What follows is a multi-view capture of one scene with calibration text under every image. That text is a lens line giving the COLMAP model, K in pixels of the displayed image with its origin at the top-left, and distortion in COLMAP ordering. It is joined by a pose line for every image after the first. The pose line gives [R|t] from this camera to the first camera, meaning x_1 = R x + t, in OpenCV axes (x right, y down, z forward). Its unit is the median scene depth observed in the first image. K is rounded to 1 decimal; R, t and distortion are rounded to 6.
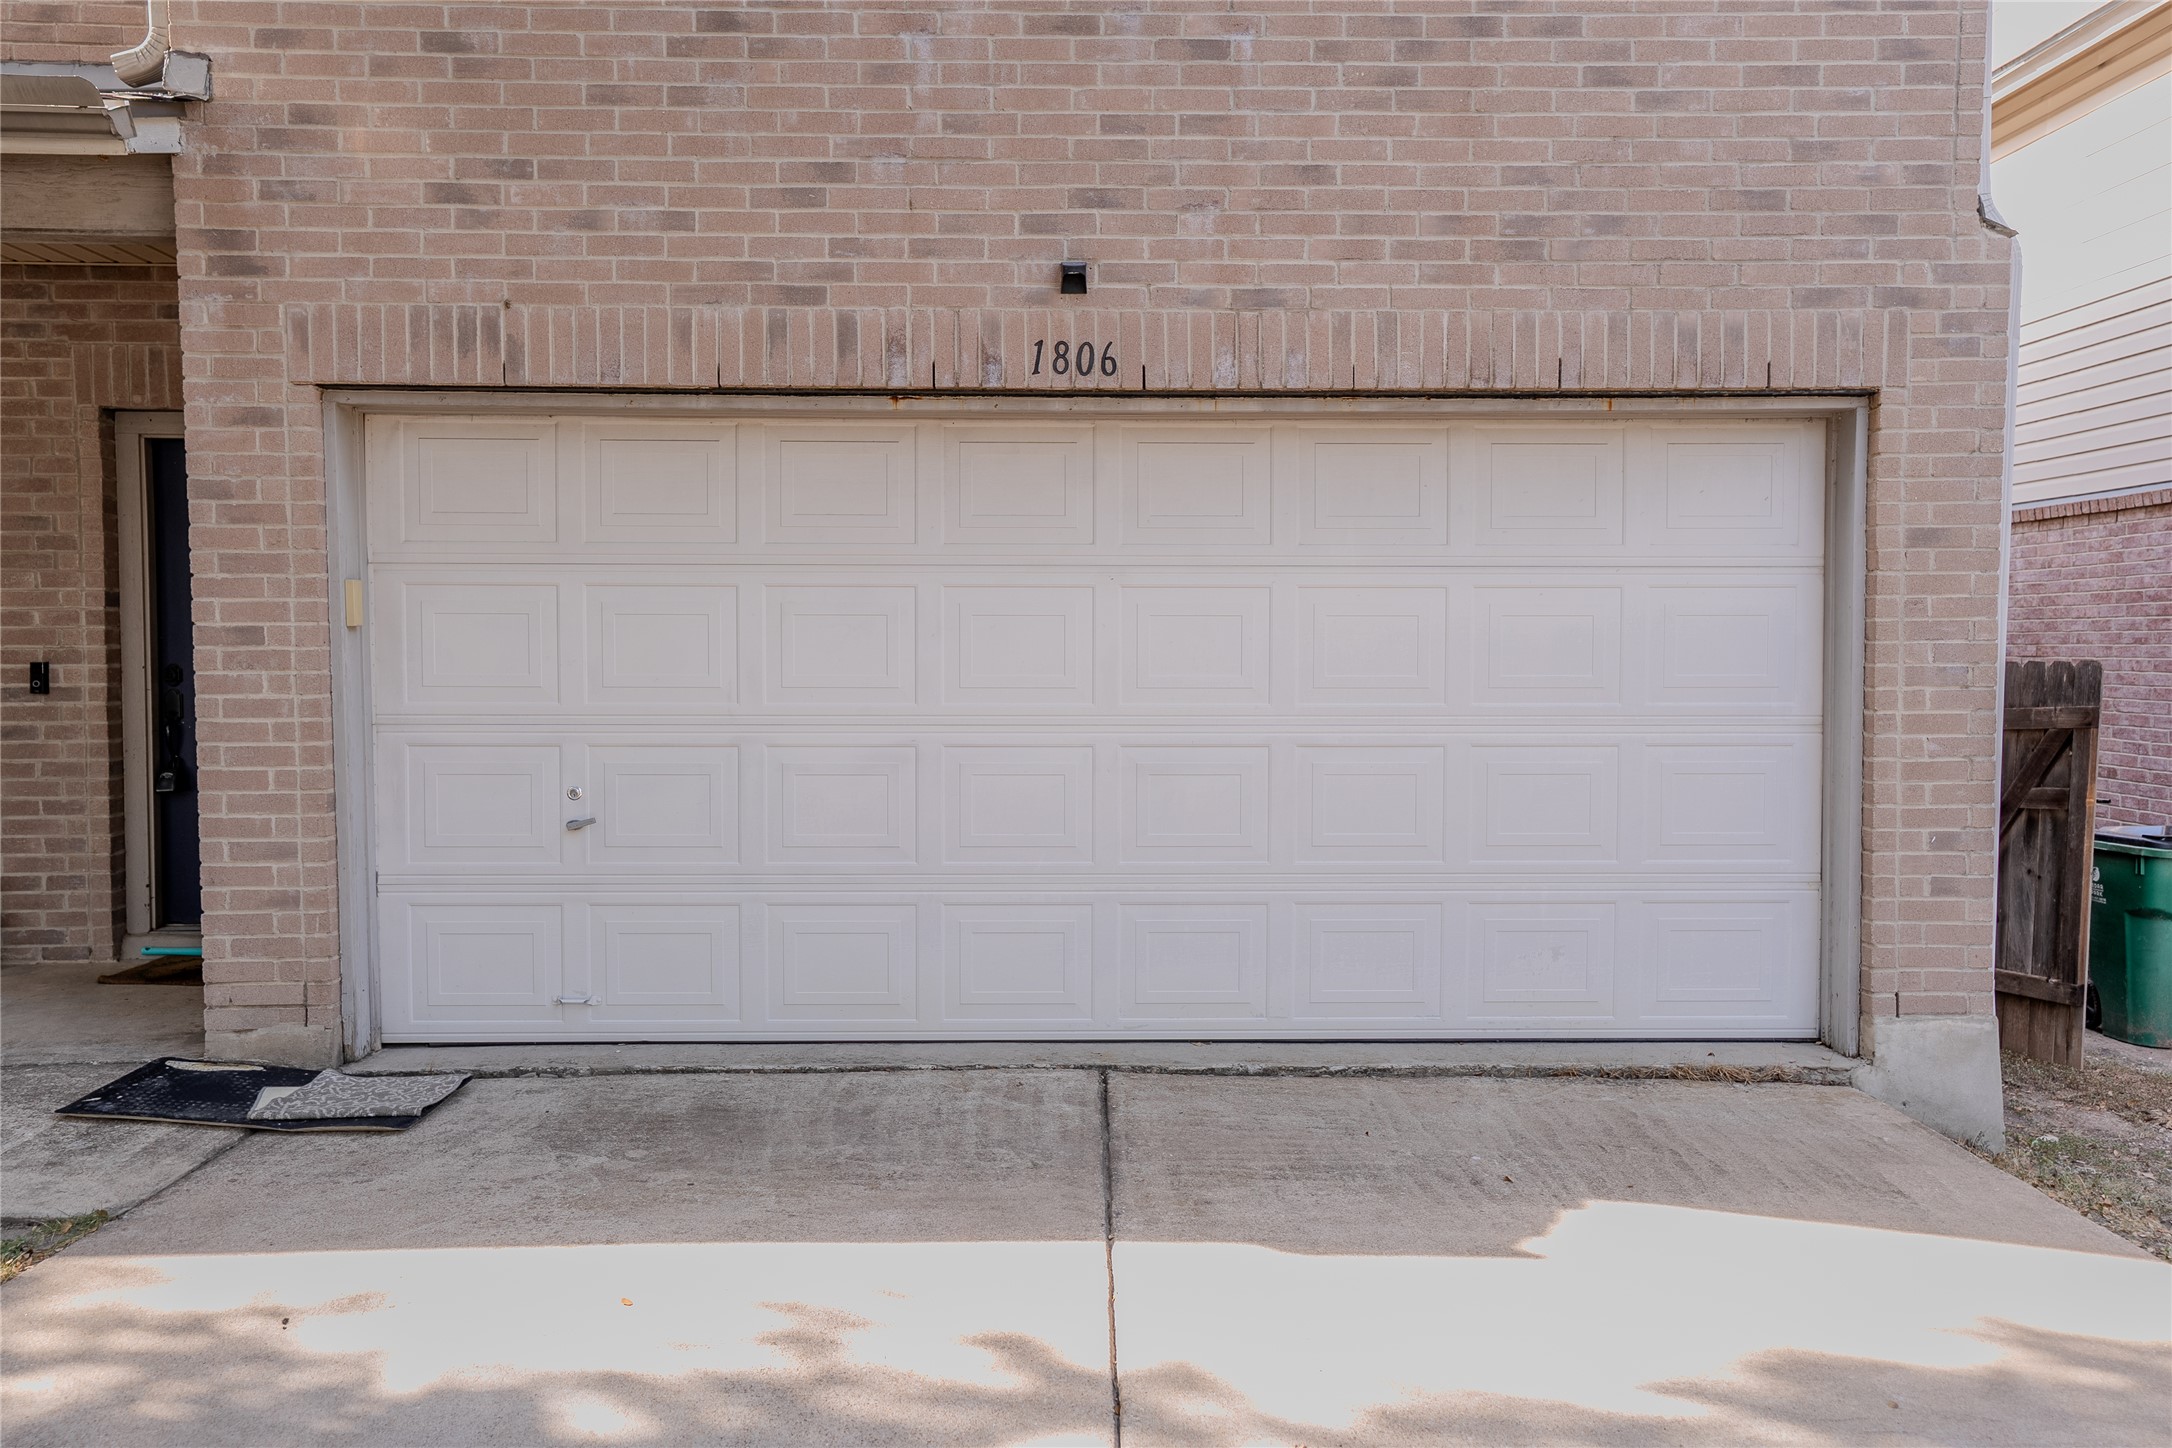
lens RADIAL K [[1666.5, 0, 1086.0], [0, 1666.5, 724.0], [0, 0, 1]] dist [0.002246, 0.051903]
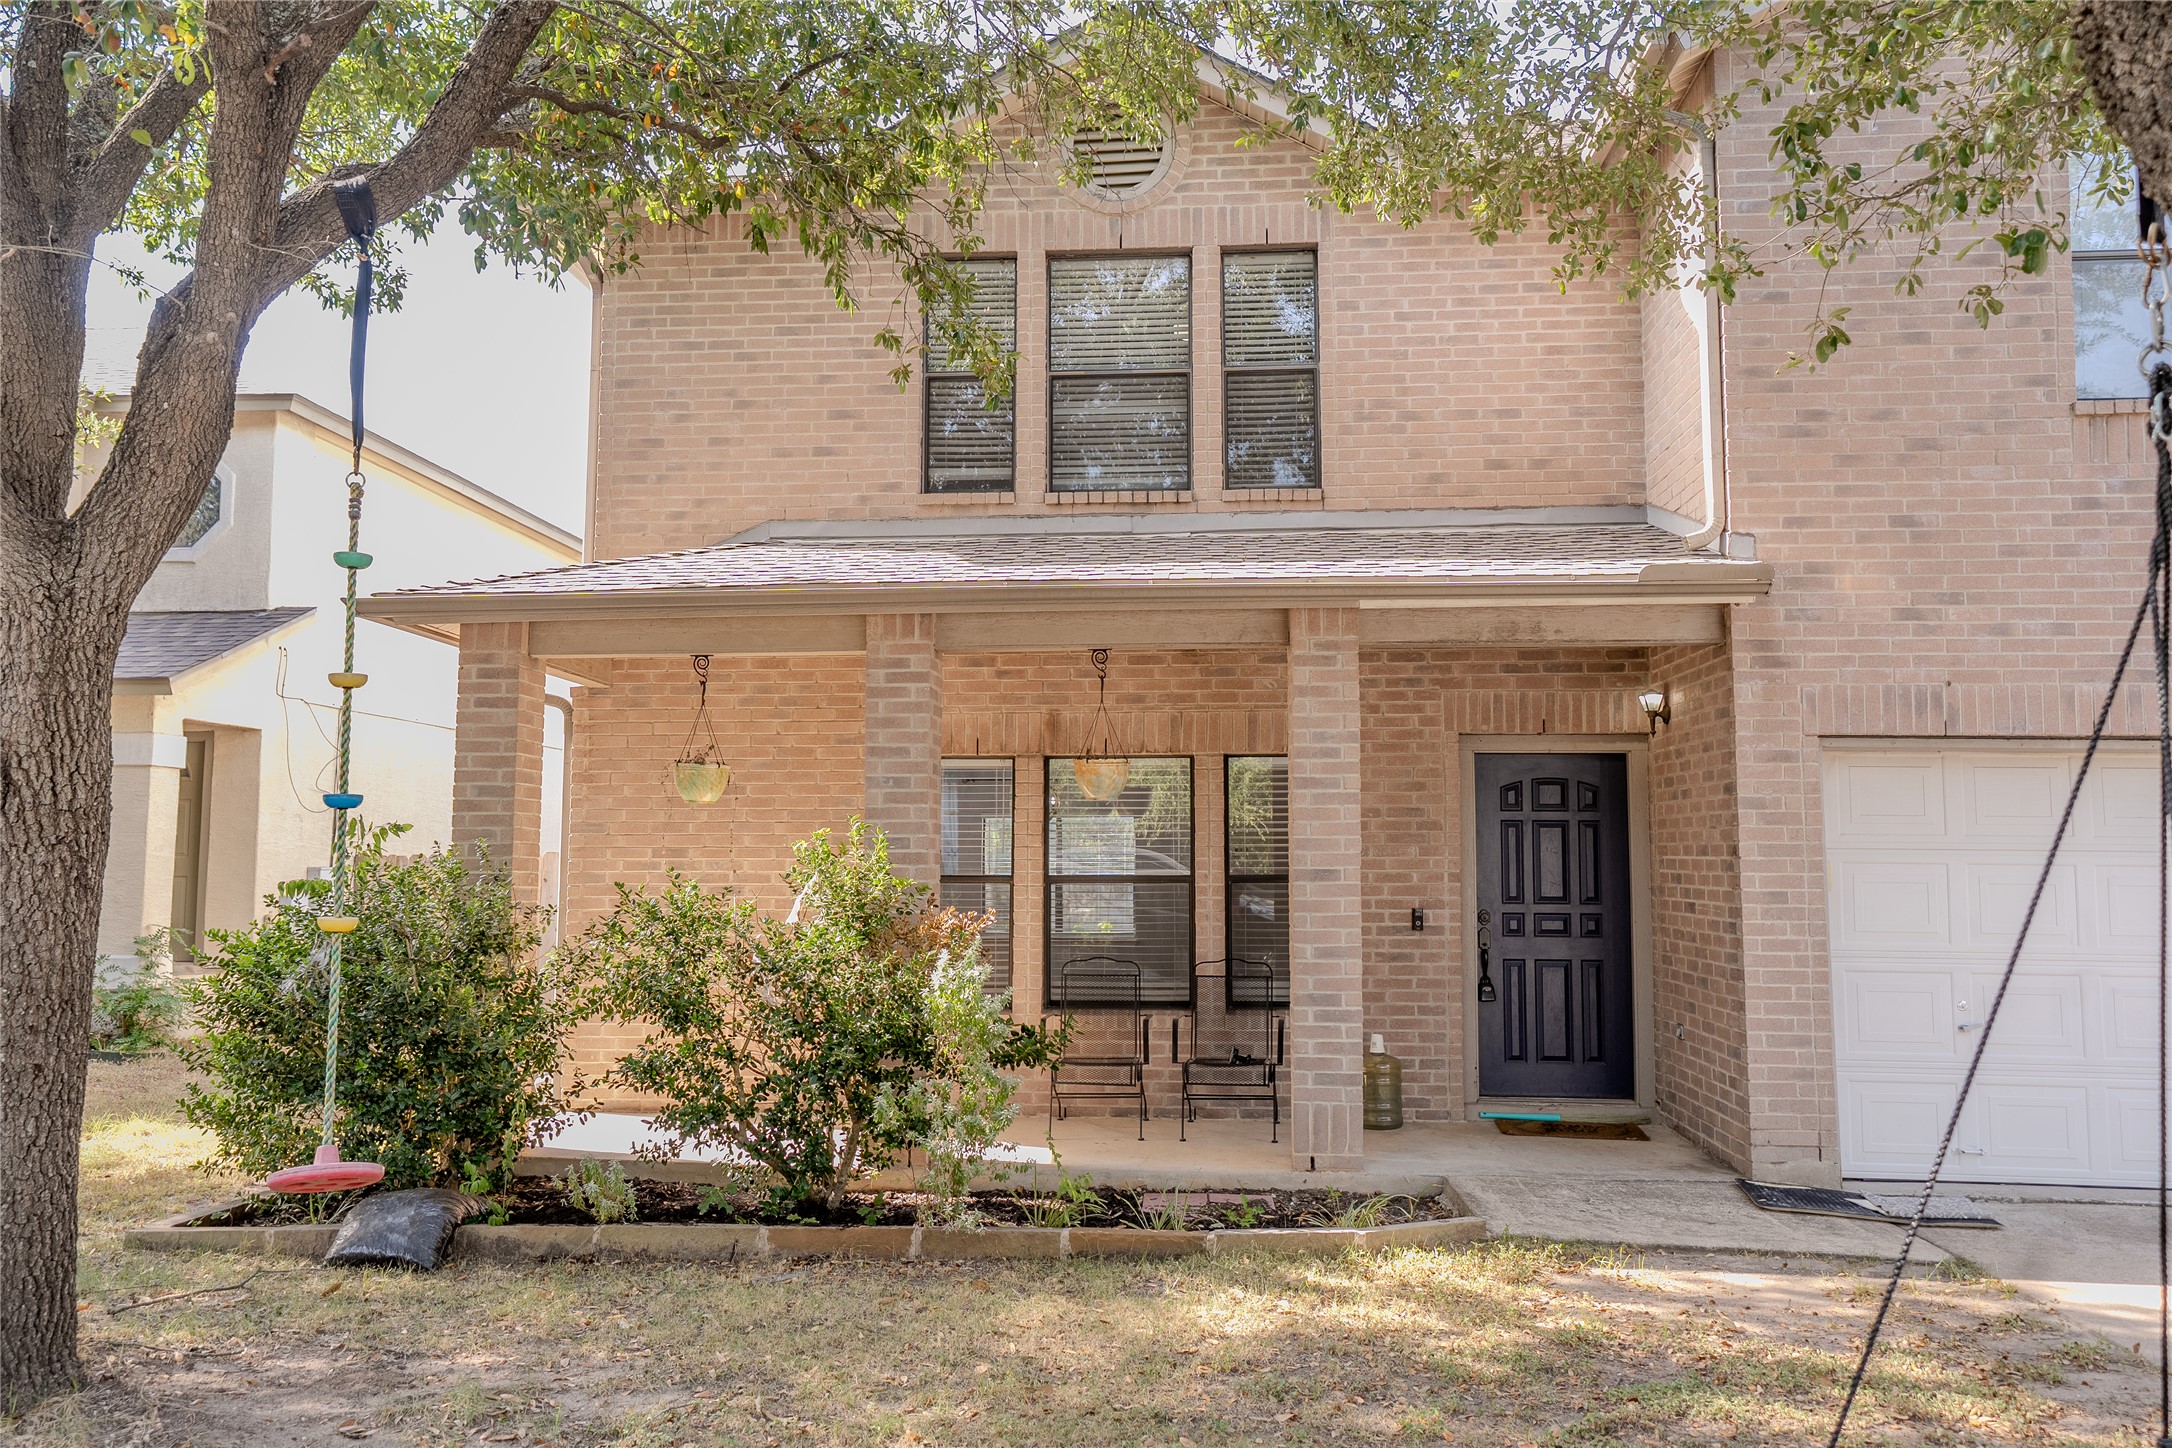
lens RADIAL K [[1666.5, 0, 1086.0], [0, 1666.5, 724.0], [0, 0, 1]] dist [0.002246, 0.051903]
pose [[0.995524, -0.002689, -0.094468, -0.995534], [-0.009888, 0.991145, -0.132413, -0.001593], [0.093987, 0.132754, 0.986683, -0.597353]]
